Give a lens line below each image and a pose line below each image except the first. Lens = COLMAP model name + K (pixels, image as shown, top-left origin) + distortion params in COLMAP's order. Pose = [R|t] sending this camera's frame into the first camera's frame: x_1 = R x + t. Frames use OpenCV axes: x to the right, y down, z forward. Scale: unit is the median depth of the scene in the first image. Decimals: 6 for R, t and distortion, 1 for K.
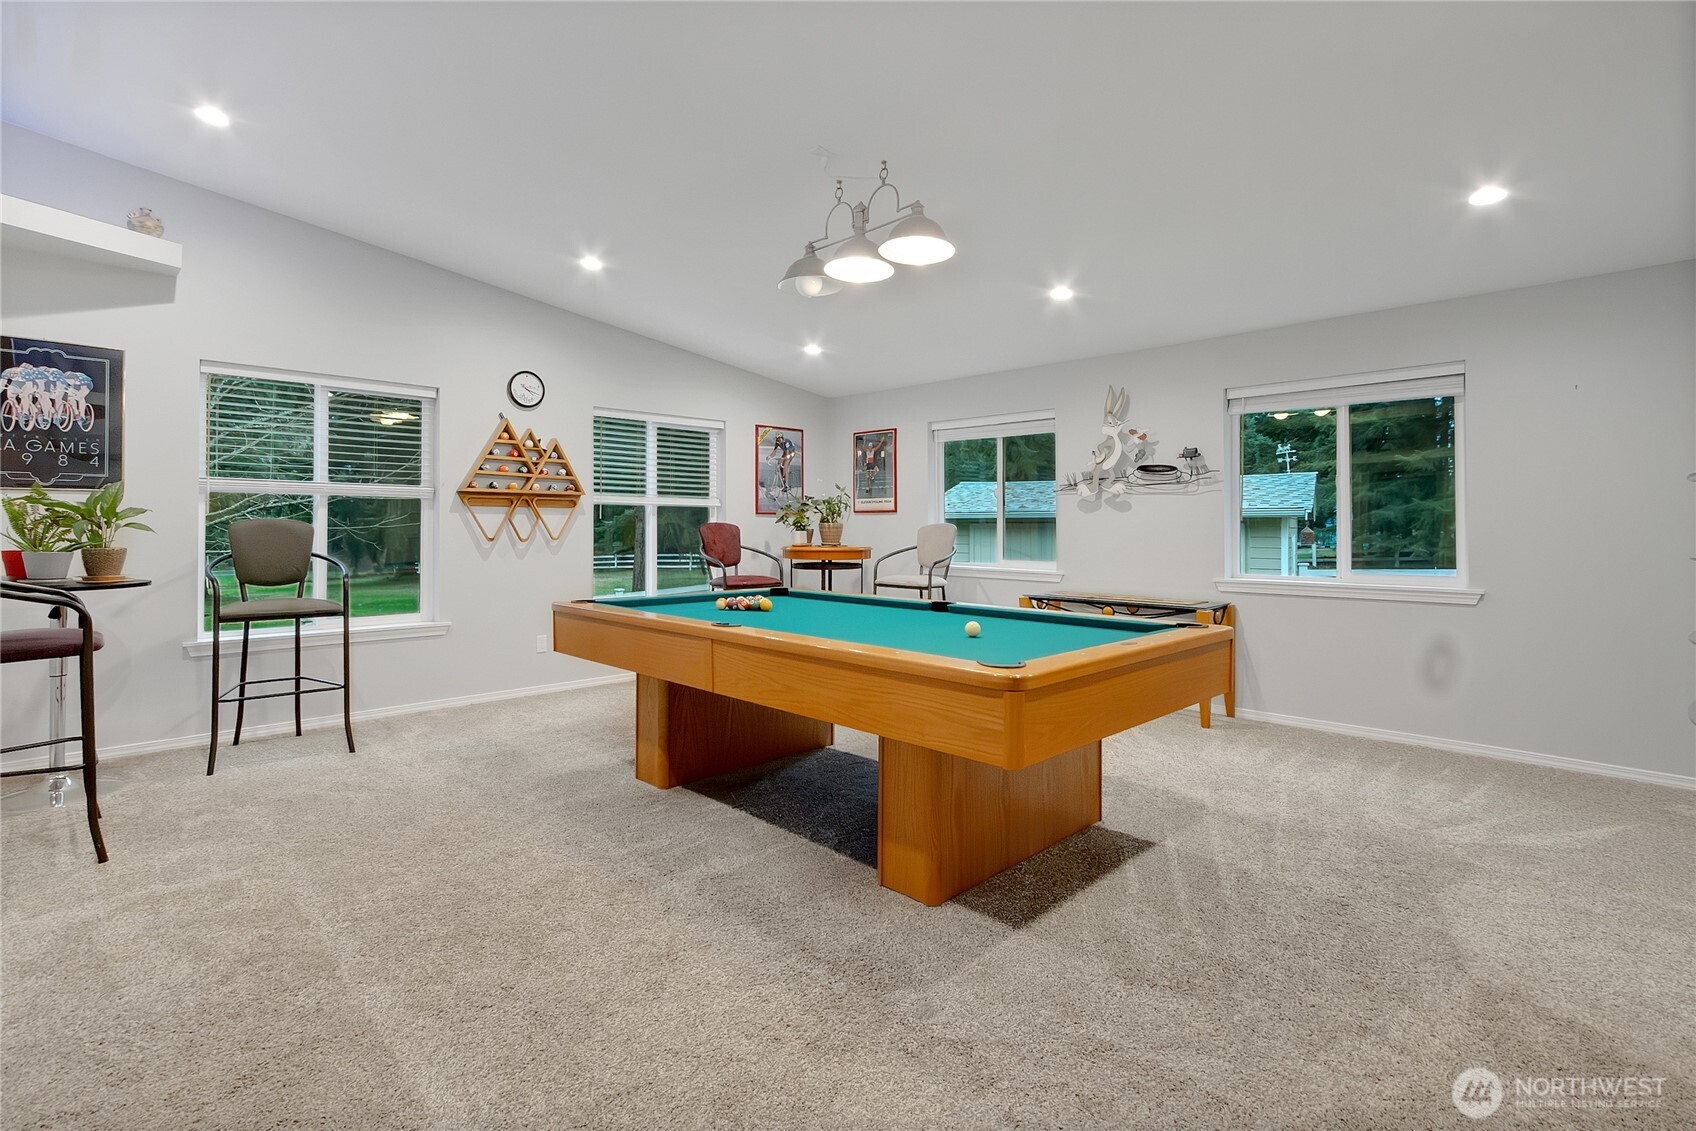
lens RADIAL K [[800.2, 0, 834.9], [0, 800.2, 524.4], [0, 0, 1]] dist [0.003785, 0.000739]
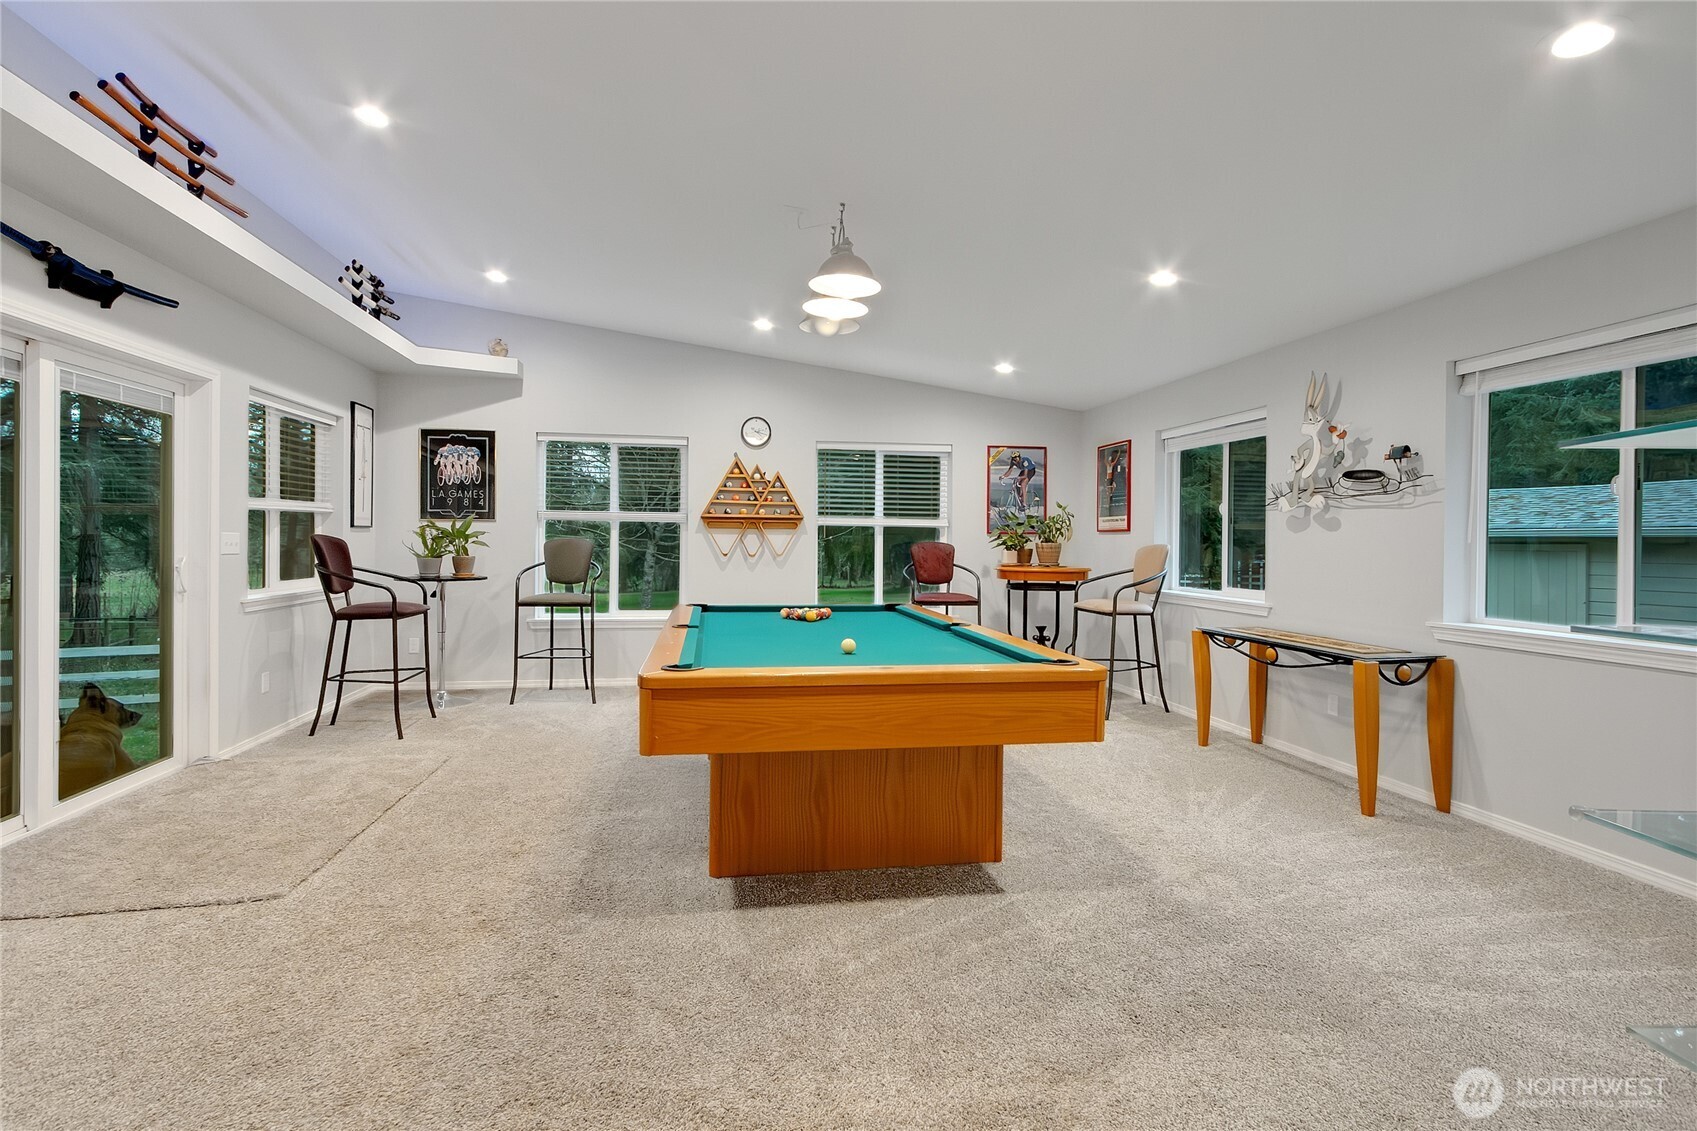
lens RADIAL K [[800.7, 0, 843.0], [0, 800.7, 554.4], [0, 0, 1]] dist [0.003785, 0.000739]
pose [[0.817450, 0.013942, -0.575830, 0.441143], [-0.005432, 0.999849, 0.016498, -0.003232], [0.575974, -0.010358, 0.817403, 0.081084]]
